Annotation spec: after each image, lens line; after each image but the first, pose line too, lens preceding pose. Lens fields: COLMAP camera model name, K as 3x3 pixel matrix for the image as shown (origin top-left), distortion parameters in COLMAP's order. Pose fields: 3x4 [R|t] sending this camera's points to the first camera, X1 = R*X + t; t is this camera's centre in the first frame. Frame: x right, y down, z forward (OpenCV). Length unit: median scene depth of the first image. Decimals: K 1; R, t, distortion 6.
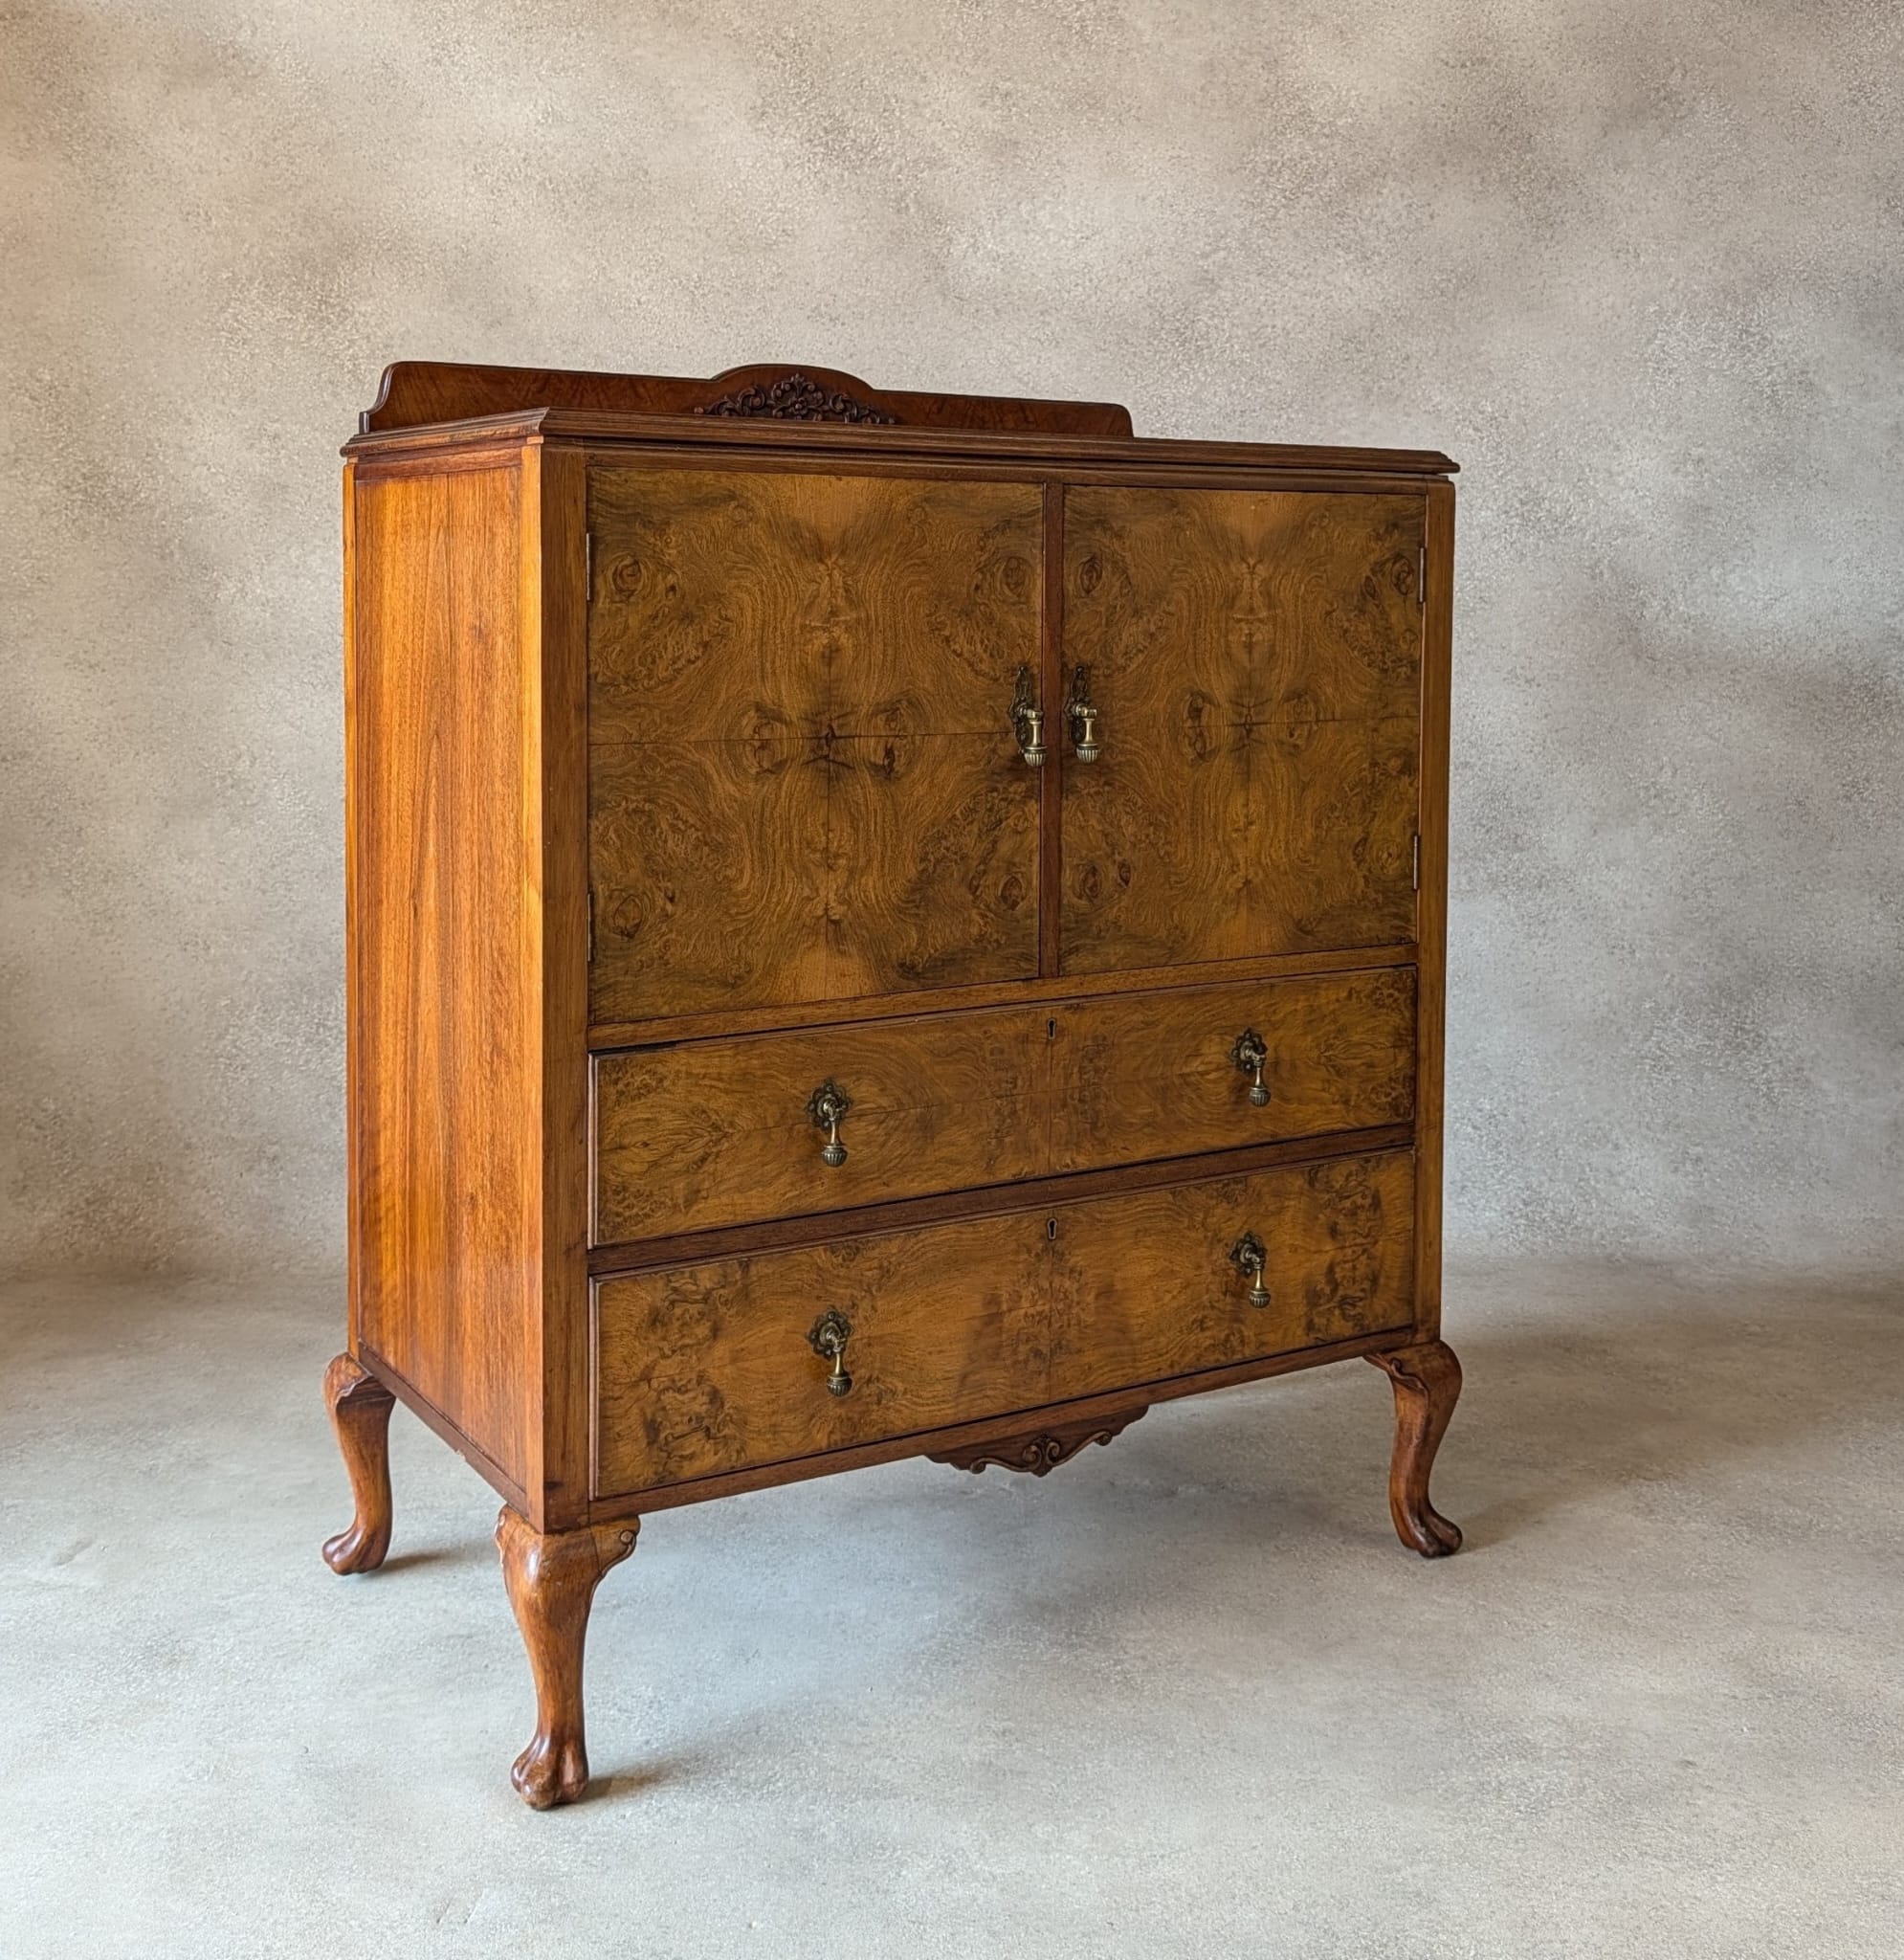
lens RADIAL K [[2376.3, 0, 1056.1], [0, 2376.3, 700.5], [0, 0, 1]] dist [0.167044, -0.478191]
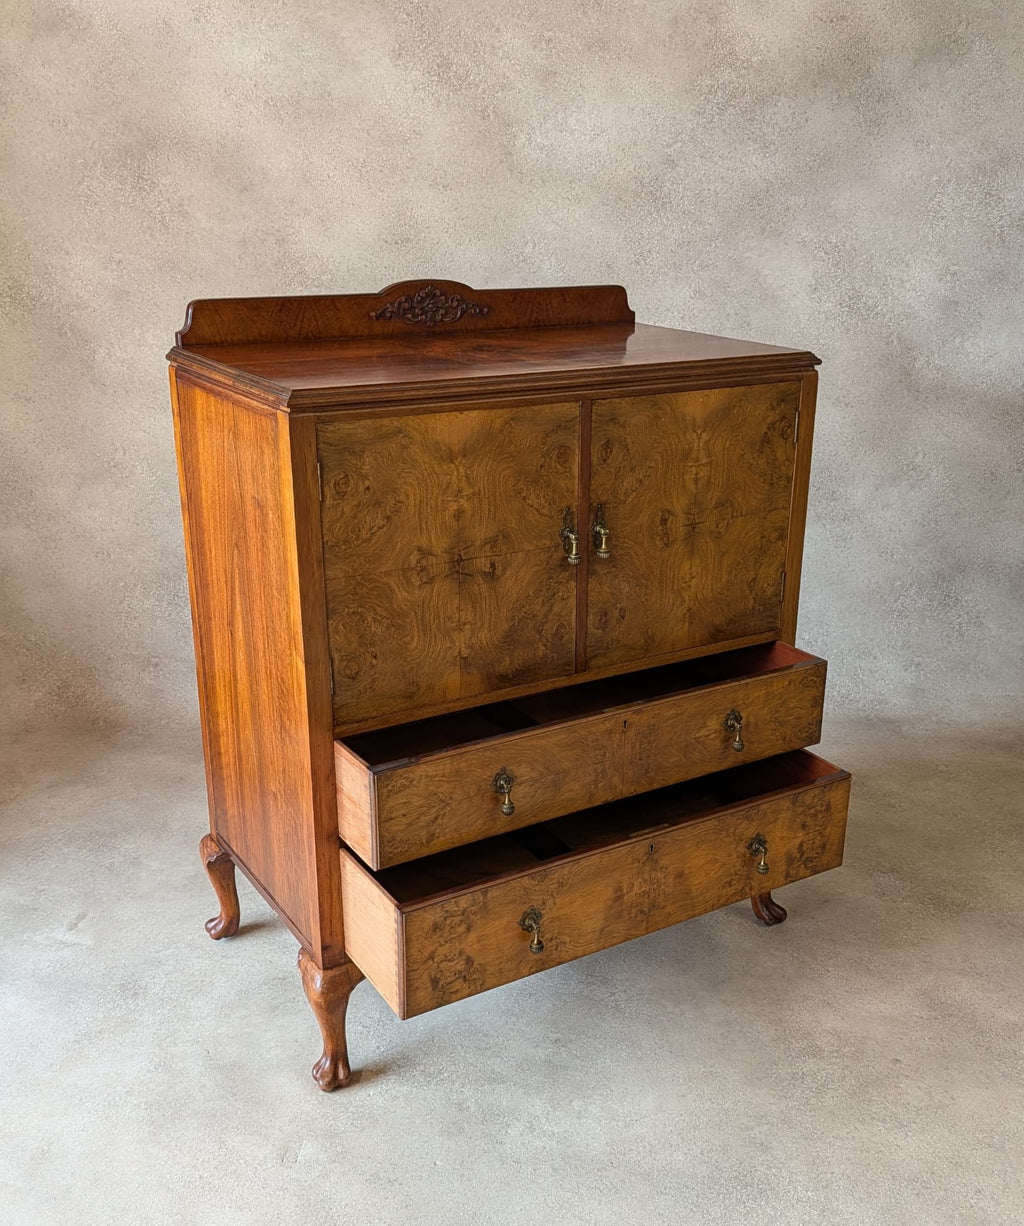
lens RADIAL K [[1294.8, 0, 566.3], [0, 1294.8, 656.0], [0, 0, 1]] dist [0.164433, -0.587147]
pose [[0.999985, 0.003807, 0.003920, -0.017780], [-0.004795, 0.955386, 0.295320, -0.188462], [-0.002621, -0.295334, 0.955390, 0.052451]]
